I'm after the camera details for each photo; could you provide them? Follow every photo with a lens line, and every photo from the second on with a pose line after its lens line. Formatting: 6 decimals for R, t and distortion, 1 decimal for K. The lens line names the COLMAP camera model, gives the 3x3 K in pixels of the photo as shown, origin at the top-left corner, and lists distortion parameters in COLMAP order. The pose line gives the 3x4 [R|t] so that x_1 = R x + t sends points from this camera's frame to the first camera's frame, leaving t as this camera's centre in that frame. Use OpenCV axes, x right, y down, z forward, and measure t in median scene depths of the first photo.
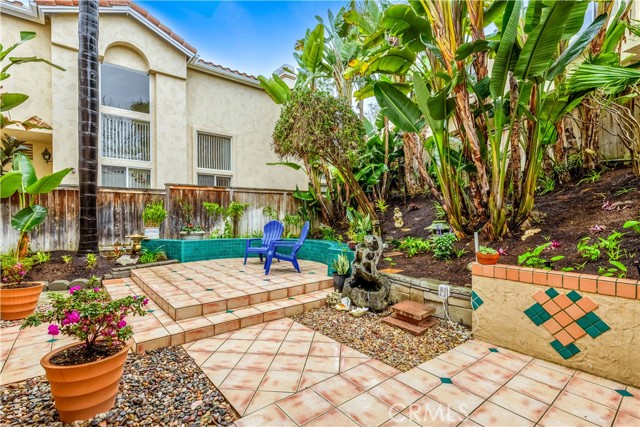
lens RADIAL K [[308.6, 0, 318.6], [0, 308.6, 219.0], [0, 0, 1]] dist [0.007396, -0.004149]
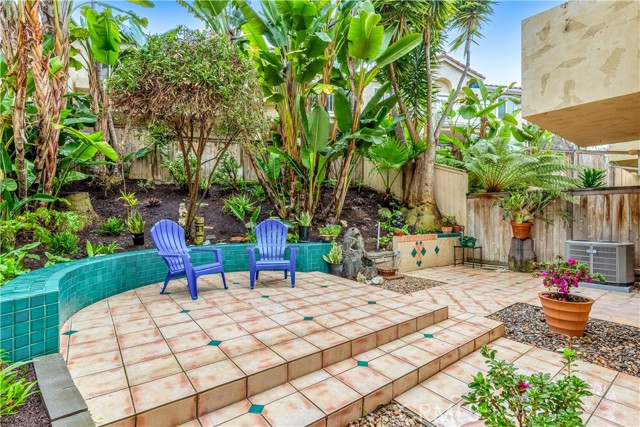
lens RADIAL K [[308.6, 0, 317.8], [0, 308.6, 226.1], [0, 0, 1]] dist [0.007396, -0.004149]
pose [[0.024868, -0.042582, 0.998783, -0.656148], [0.007573, 0.999072, 0.042406, -0.008140], [-0.999662, 0.006509, 0.025167, 0.624076]]
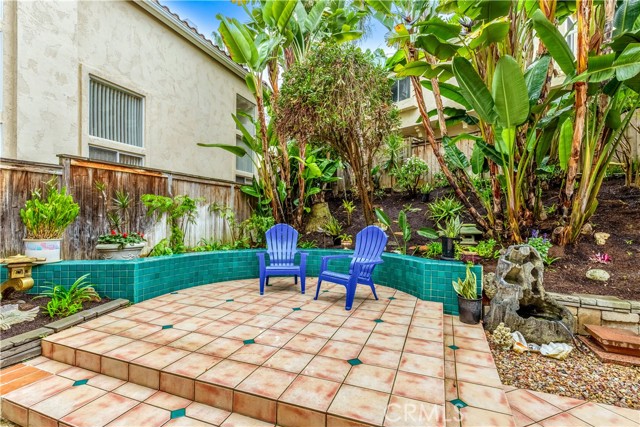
lens RADIAL K [[308.6, 0, 320.0], [0, 308.6, 218.8], [0, 0, 1]] dist [0.007396, -0.004149]
pose [[0.873680, 0.004709, 0.486479, -0.363588], [-0.002770, 0.999985, -0.004704, -0.003593], [-0.486494, 0.002762, 0.873680, 0.321536]]
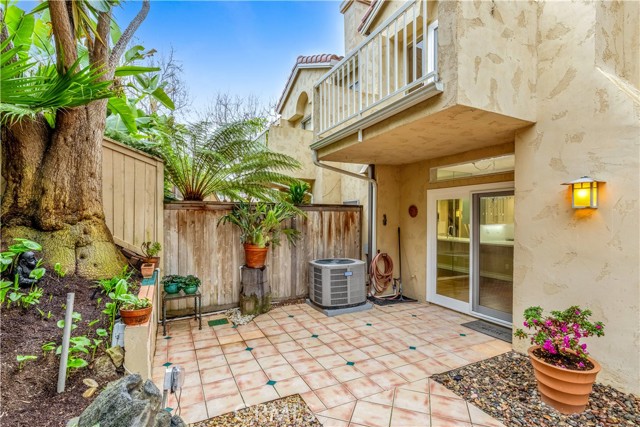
lens RADIAL K [[308.6, 0, 323.0], [0, 308.6, 217.4], [0, 0, 1]] dist [0.007396, -0.004149]
pose [[-0.979518, -0.001170, 0.201353, -0.010515], [0.001477, 0.999915, 0.012992, -0.044188], [-0.201351, 0.013024, -0.979433, 0.668211]]
